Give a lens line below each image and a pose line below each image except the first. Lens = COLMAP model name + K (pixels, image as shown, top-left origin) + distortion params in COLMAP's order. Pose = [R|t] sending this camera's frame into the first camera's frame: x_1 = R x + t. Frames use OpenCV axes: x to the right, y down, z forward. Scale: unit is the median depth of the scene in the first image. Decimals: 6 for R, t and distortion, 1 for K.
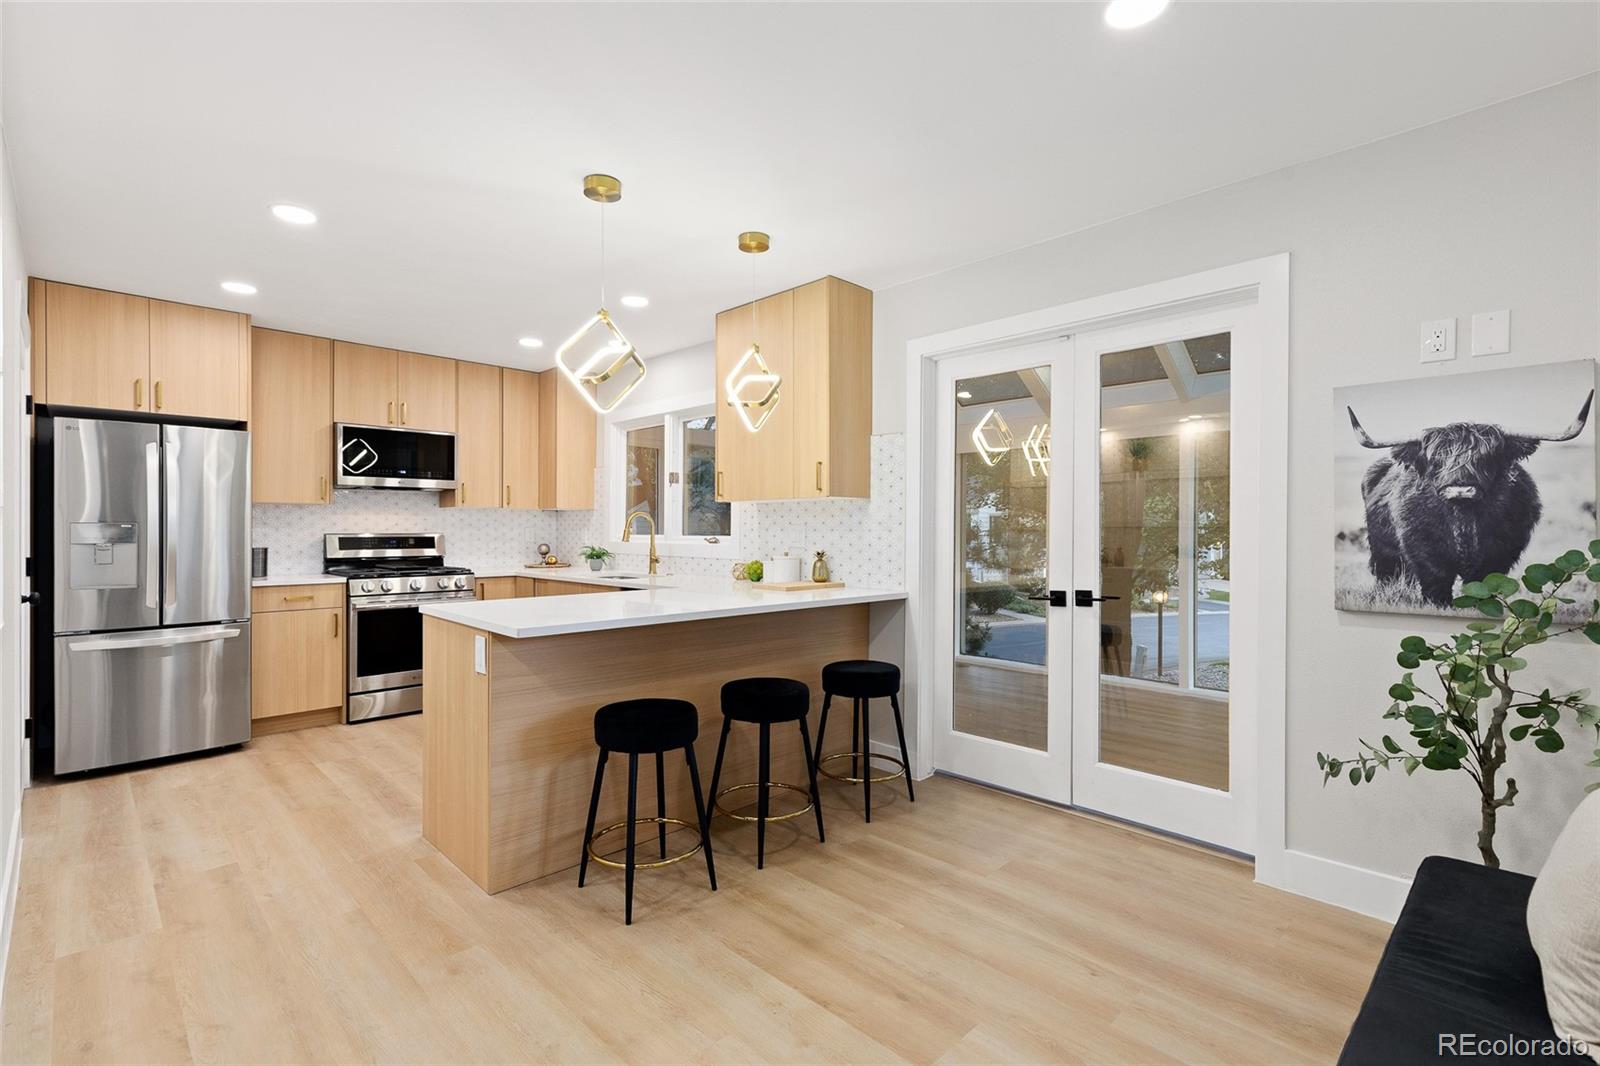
lens RADIAL K [[733.3, 0, 782.4], [0, 733.3, 530.5], [0, 0, 1]] dist [0.016428, -0.001828]
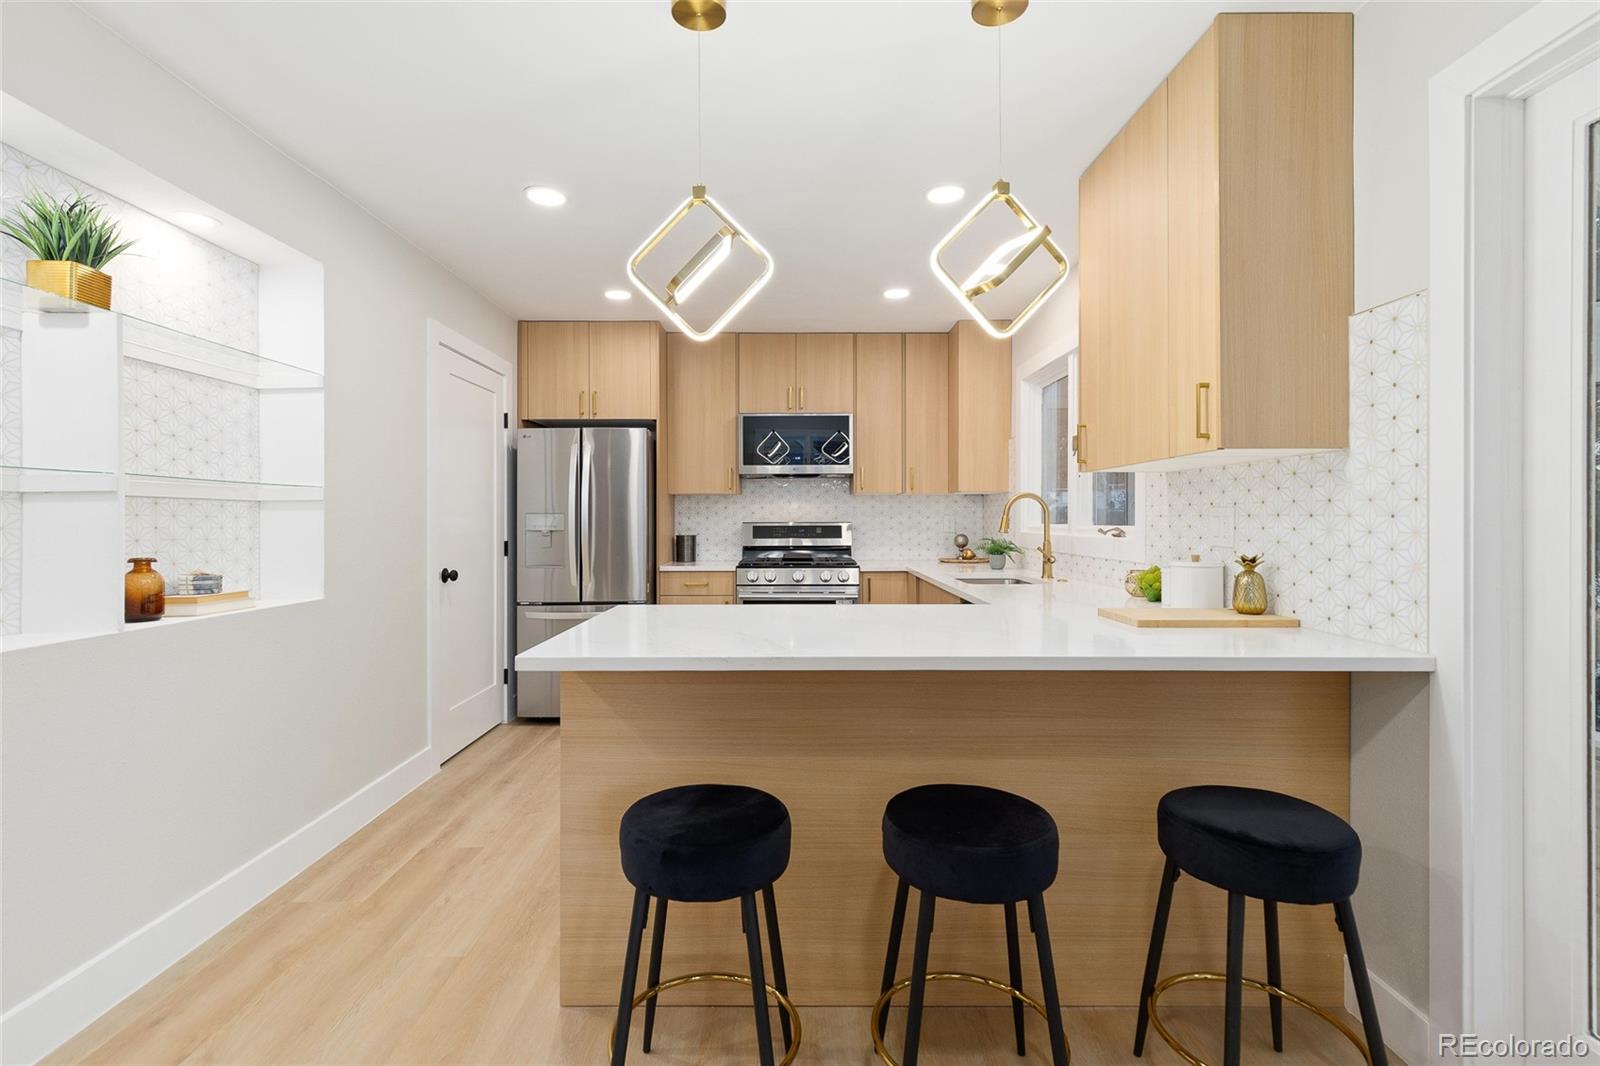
lens RADIAL K [[733.3, 0, 791.3], [0, 733.3, 514.2], [0, 0, 1]] dist [0.016428, -0.001828]
pose [[0.720457, -0.008128, -0.693452, 0.152797], [0.003117, 0.999959, -0.008482, 0.001721], [0.693493, 0.003949, 0.720453, 0.321510]]
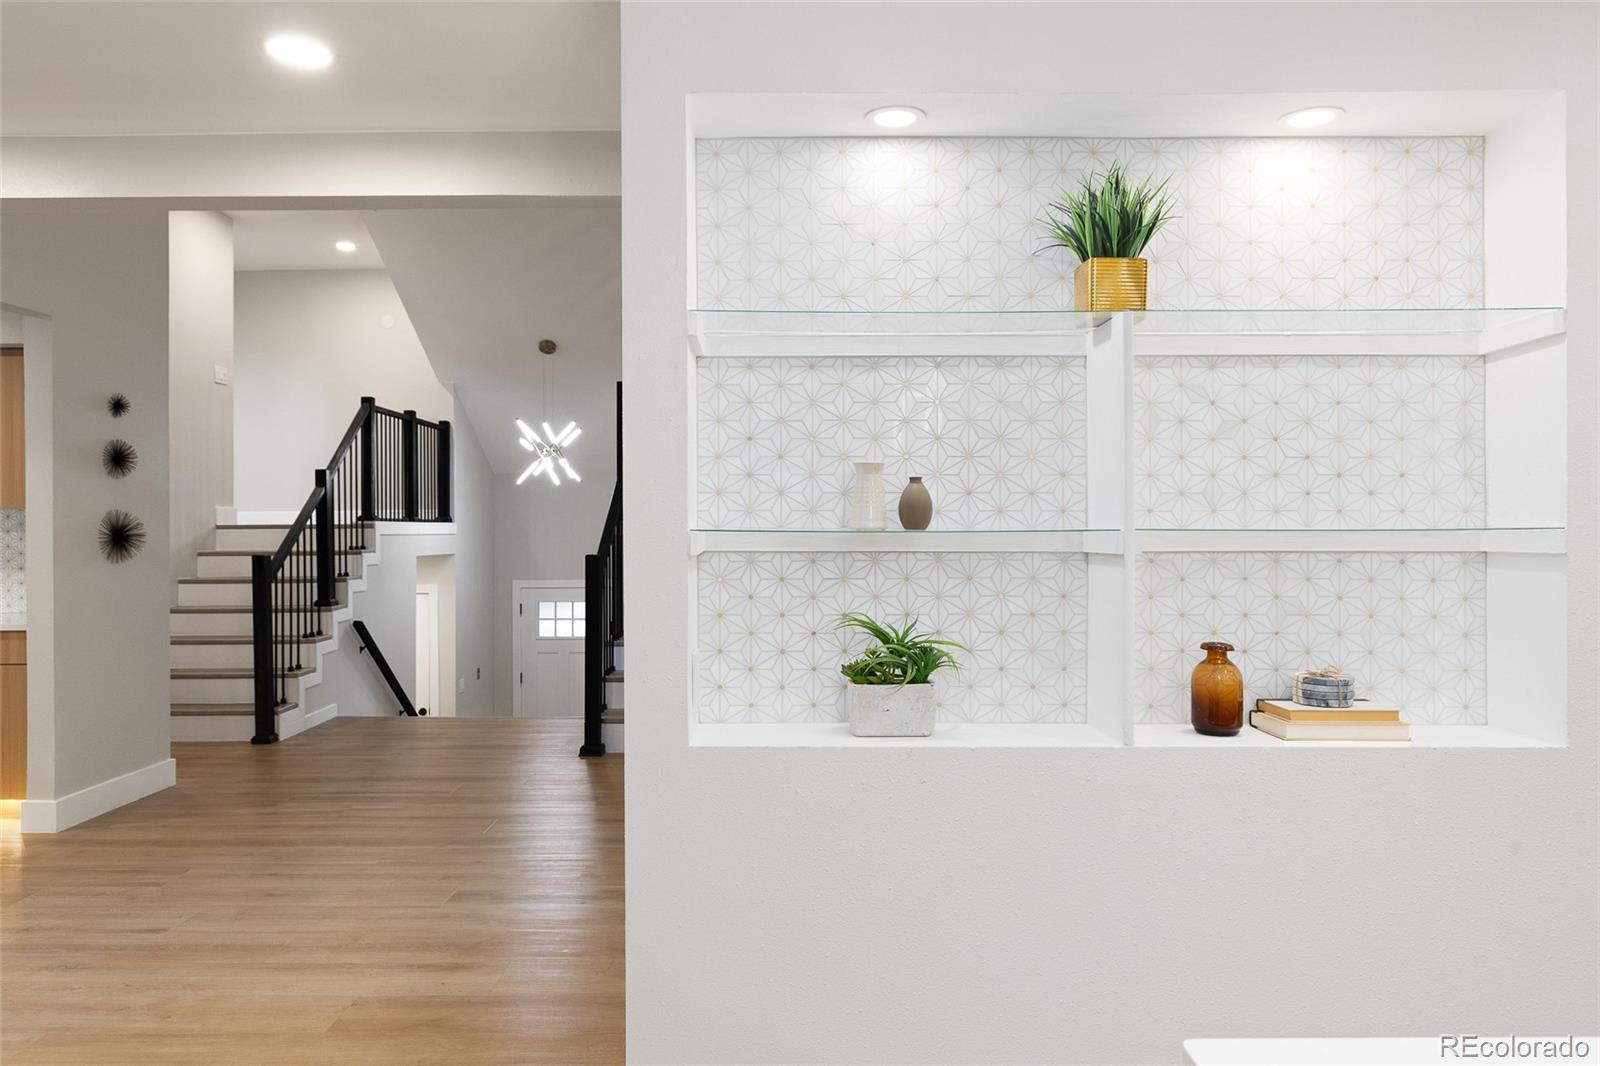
lens RADIAL K [[1078.1, 0, 776.4], [0, 1078.1, 528.8], [0, 0, 1]] dist [-0.002352, -0.005719]
pose [[-0.700890, 0.003741, -0.713259, 0.015899], [0.000087, 0.999987, 0.005159, -0.027111], [0.713269, 0.003555, -0.700881, 0.555613]]
